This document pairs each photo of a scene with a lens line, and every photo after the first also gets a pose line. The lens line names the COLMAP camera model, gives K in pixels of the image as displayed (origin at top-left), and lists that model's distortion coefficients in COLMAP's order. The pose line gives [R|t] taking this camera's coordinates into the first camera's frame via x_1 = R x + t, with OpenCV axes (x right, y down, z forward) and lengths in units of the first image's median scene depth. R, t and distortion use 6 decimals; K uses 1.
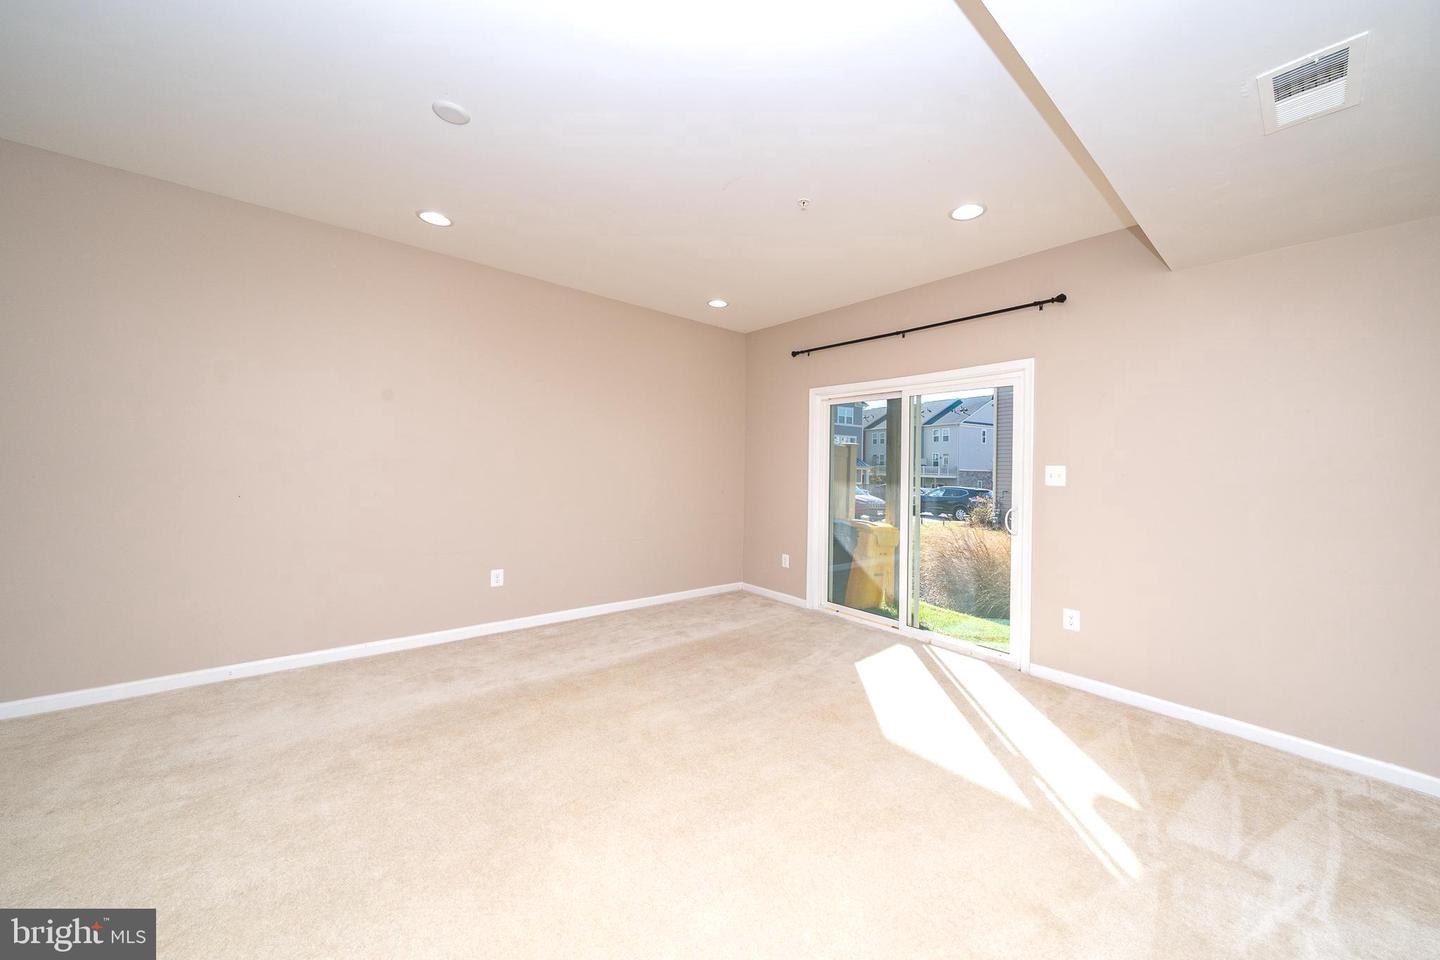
lens RADIAL K [[507.4, 0, 739.1], [0, 507.4, 475.5], [0, 0, 1]] dist [-0.001713, -0.000147]
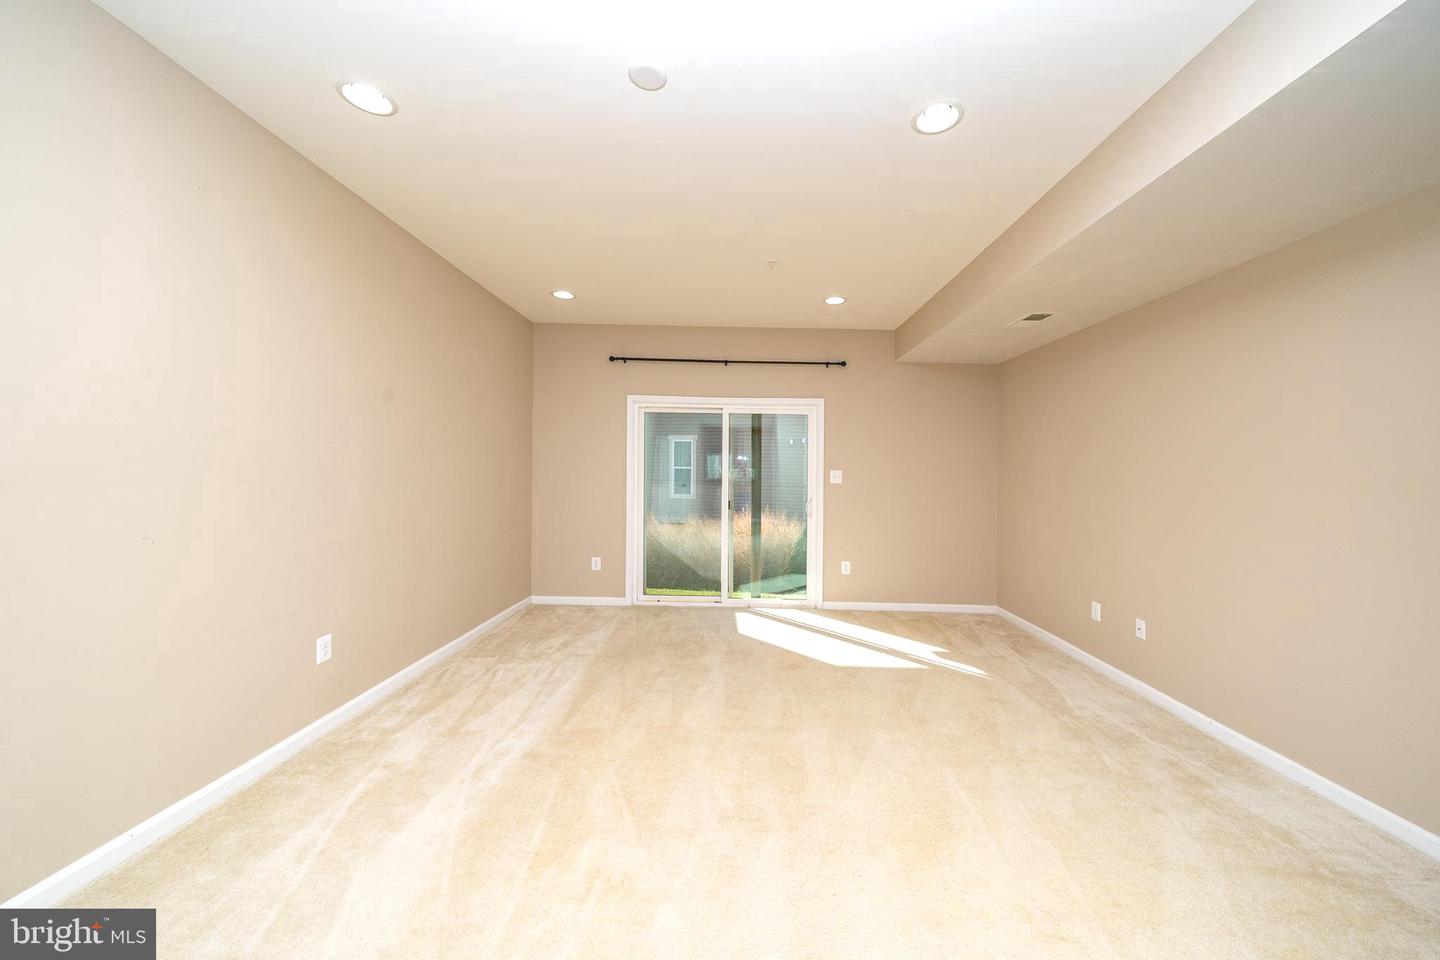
lens RADIAL K [[507.4, 0, 739.1], [0, 507.4, 475.5], [0, 0, 1]] dist [-0.001713, -0.000147]
pose [[0.657073, -0.018550, 0.753599, -0.630773], [0.006349, 0.999798, 0.019075, -0.030487], [-0.753801, -0.007749, 0.657058, 0.177710]]
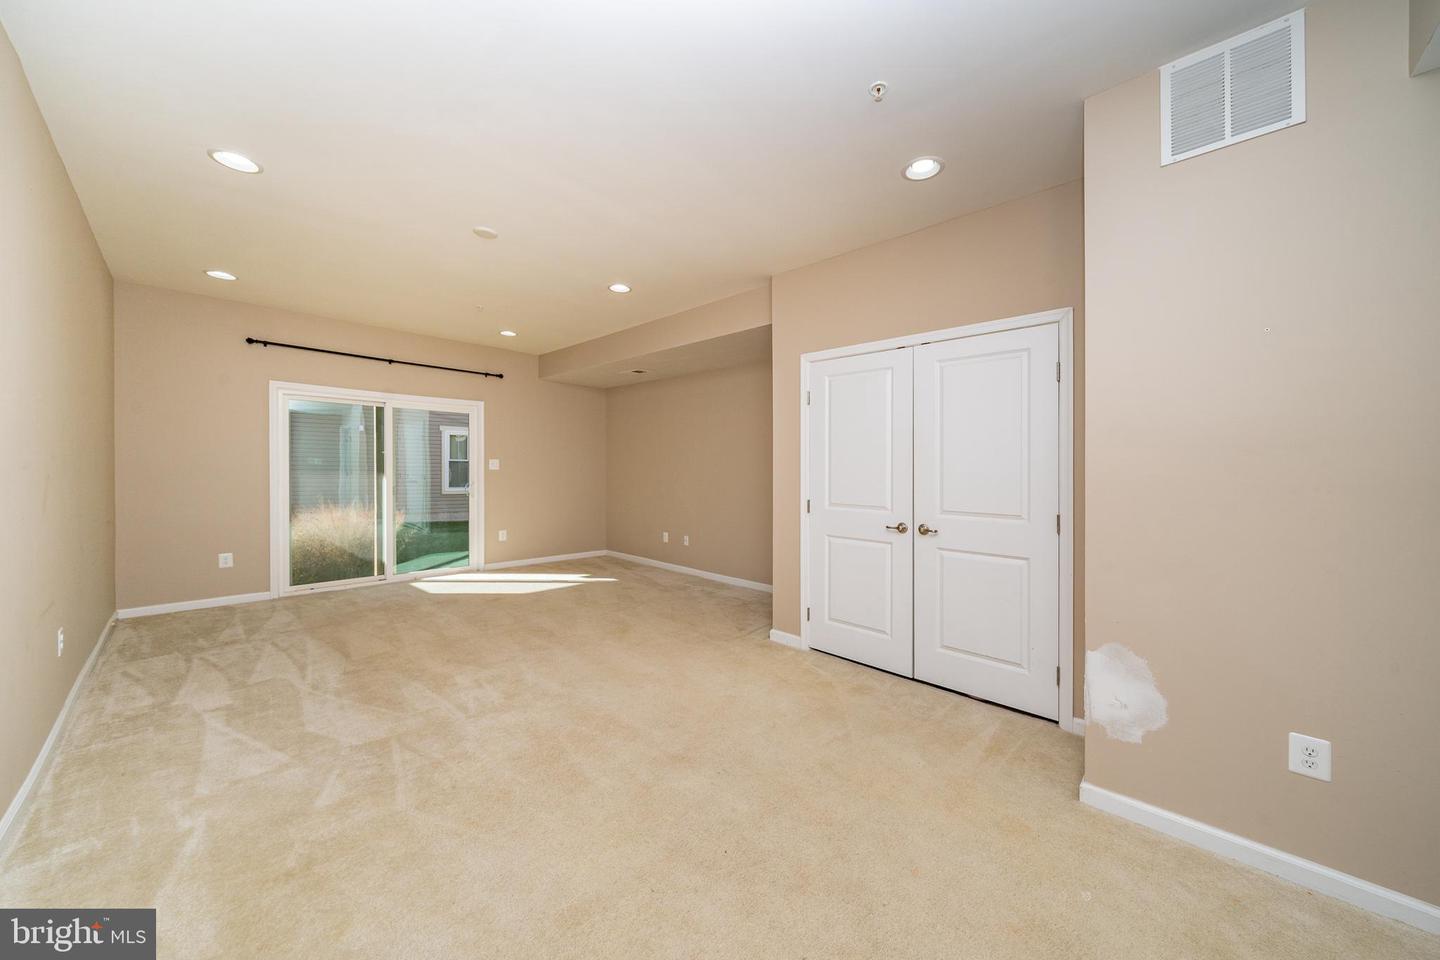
lens RADIAL K [[507.4, 0, 739.1], [0, 507.4, 475.5], [0, 0, 1]] dist [-0.001713, -0.000147]
pose [[-0.107042, -0.040411, 0.993433, -1.218110], [-0.002392, 0.999181, 0.040387, -0.033038], [-0.994252, 0.001947, -0.107051, 0.232559]]
